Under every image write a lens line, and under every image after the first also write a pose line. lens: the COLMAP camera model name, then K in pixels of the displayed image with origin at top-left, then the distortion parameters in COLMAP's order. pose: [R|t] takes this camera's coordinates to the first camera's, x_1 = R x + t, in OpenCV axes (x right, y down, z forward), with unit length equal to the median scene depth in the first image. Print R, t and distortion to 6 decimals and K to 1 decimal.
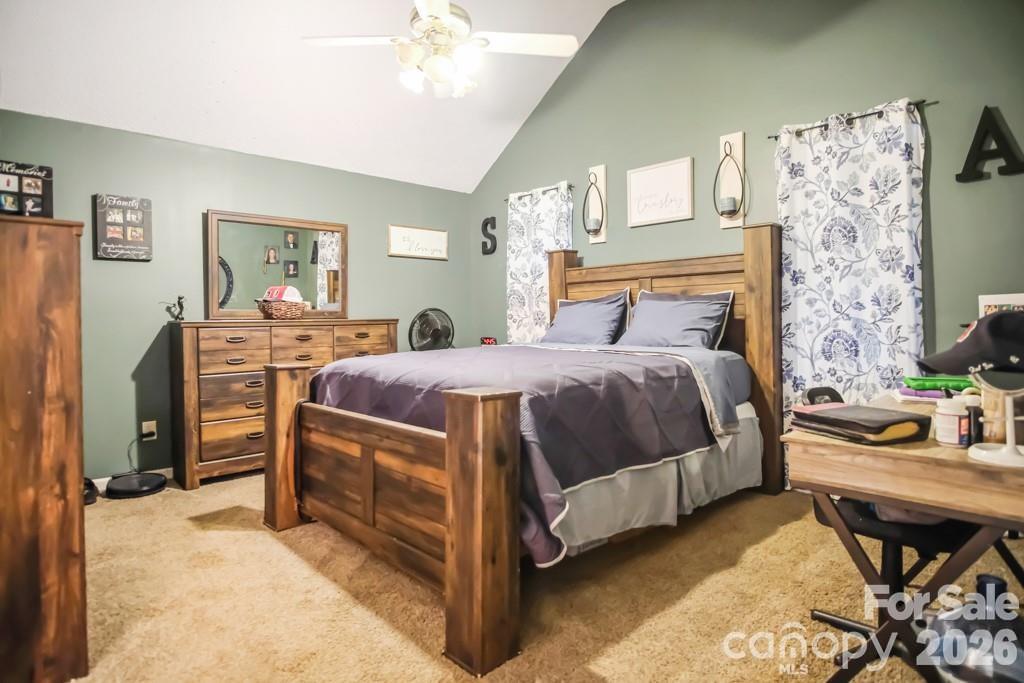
lens RADIAL K [[559.9, 0, 495.9], [0, 559.9, 327.5], [0, 0, 1]] dist [-0.005458, 0.000229]
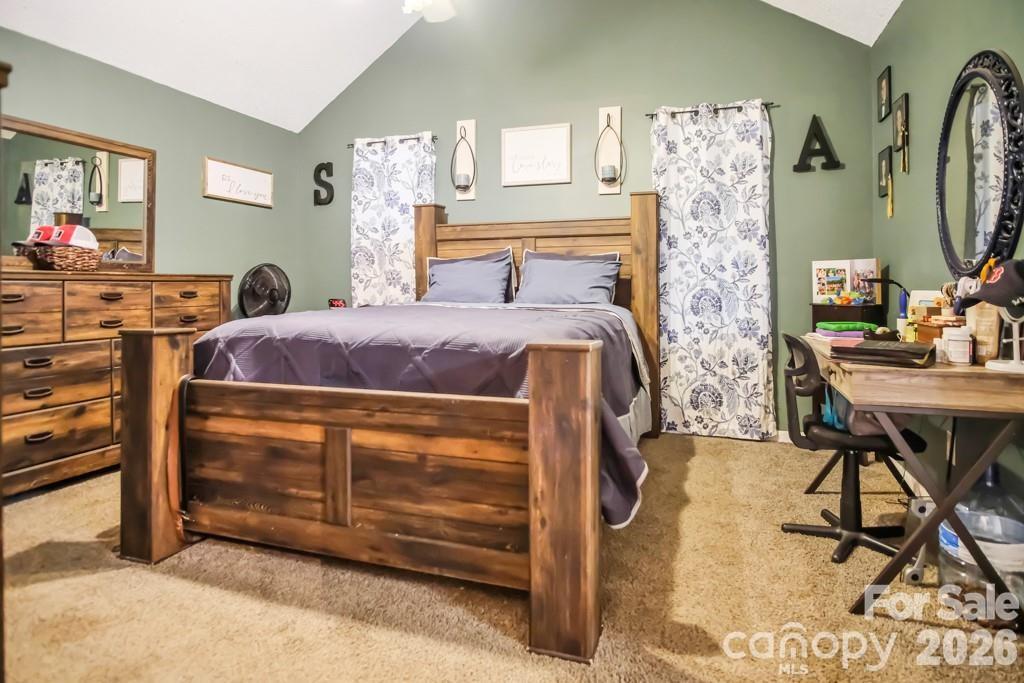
lens RADIAL K [[576.5, 0, 508.8], [0, 576.5, 290.5], [0, 0, 1]] dist [-0.015005, 0.000687]
pose [[0.885436, 0.007980, 0.464693, -0.290263], [-0.001868, 0.999906, -0.013611, 0.024070], [-0.464758, 0.011184, 0.885367, 0.125563]]
